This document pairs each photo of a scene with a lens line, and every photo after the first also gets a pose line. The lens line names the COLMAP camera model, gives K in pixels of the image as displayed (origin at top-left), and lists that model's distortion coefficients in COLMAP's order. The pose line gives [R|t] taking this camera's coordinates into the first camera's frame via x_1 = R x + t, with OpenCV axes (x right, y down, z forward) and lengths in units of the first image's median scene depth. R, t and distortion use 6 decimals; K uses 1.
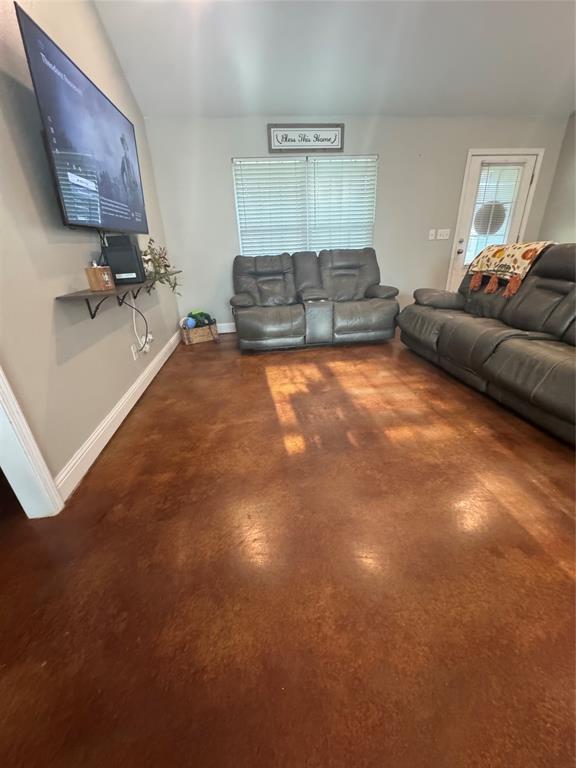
lens RADIAL K [[308.3, 0, 288.0], [0, 308.3, 384.0], [0, 0, 1]] dist [0.000007, -0.000289]
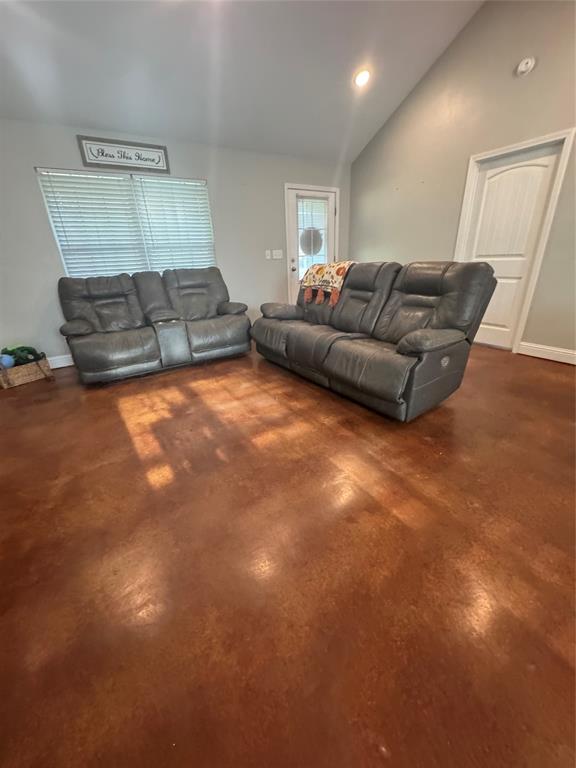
lens RADIAL K [[308.3, 0, 288.0], [0, 308.3, 384.0], [0, 0, 1]] dist [0.000007, -0.000289]
pose [[0.905964, -0.159601, 0.392119, 0.029002], [0.178410, 0.983886, -0.011742, 0.000337], [-0.383926, 0.080596, 0.919840, -0.017831]]
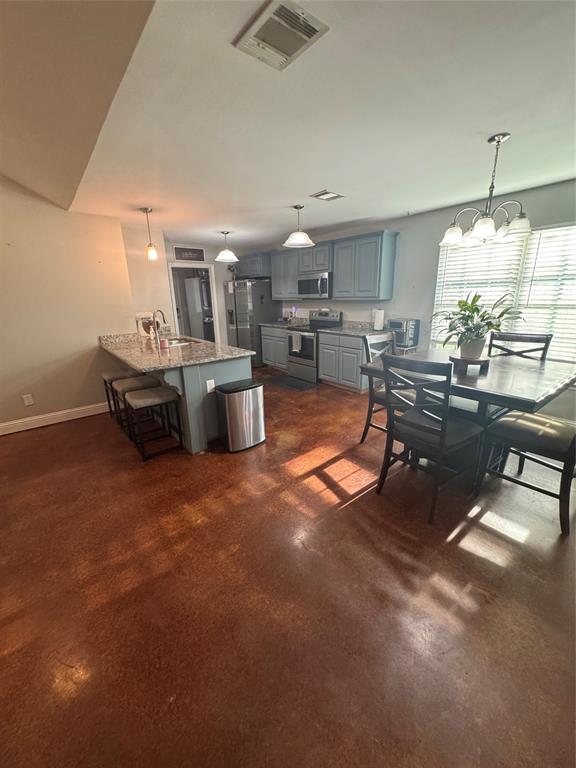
lens RADIAL K [[308.3, 0, 288.0], [0, 308.3, 384.0], [0, 0, 1]] dist [0.000007, -0.000289]
pose [[-0.532227, -0.187706, 0.825531, -0.172030], [0.389260, 0.811668, 0.435513, -0.127609], [-0.751805, 0.553138, -0.358926, 0.020592]]
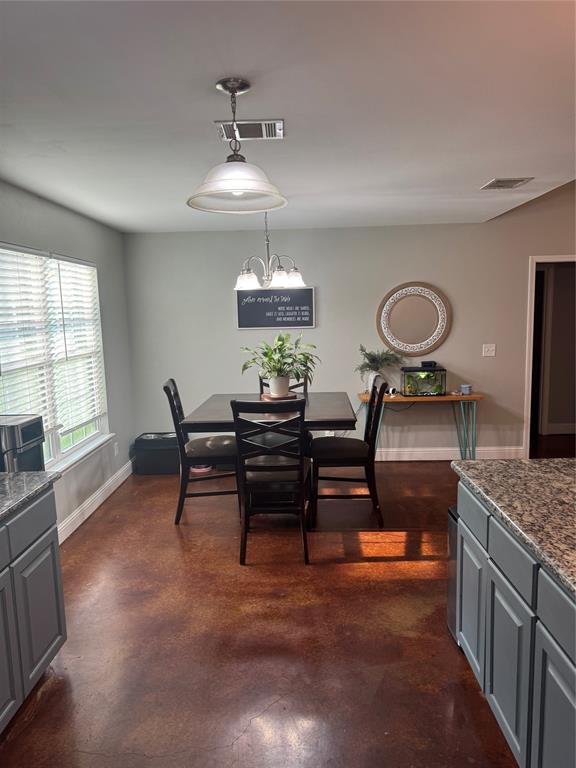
lens RADIAL K [[530.4, 0, 288.0], [0, 530.4, 384.0], [0, 0, 1]] dist [0.000990, 0.000202]
pose [[-0.135077, 0.174752, -0.975303, 1.530696], [-0.383617, 0.898333, 0.214091, 0.010328], [0.913560, 0.403062, -0.054306, -0.551556]]
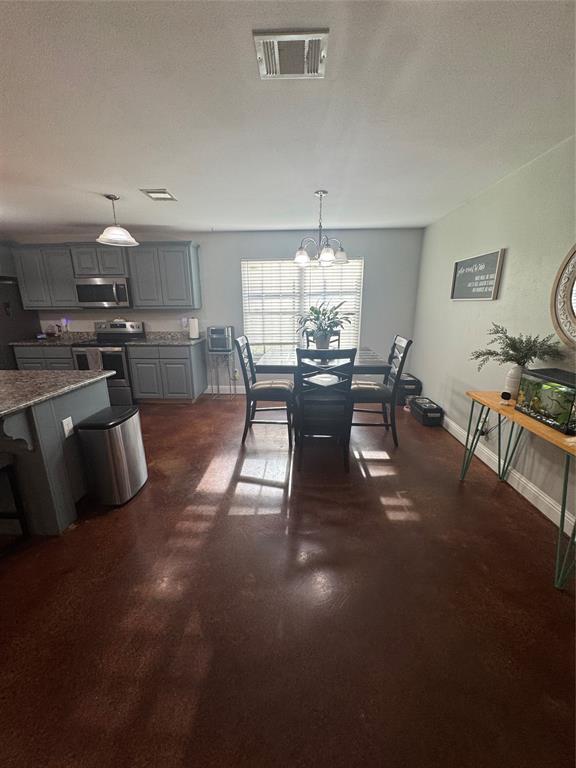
lens RADIAL K [[308.3, 0, 288.0], [0, 308.3, 384.0], [0, 0, 1]] dist [0.000007, -0.000289]
pose [[-0.985389, 0.002726, 0.170299, 0.170479], [0.109002, 0.778387, 0.618249, -0.229605], [-0.130873, 0.627779, -0.767311, 0.251847]]
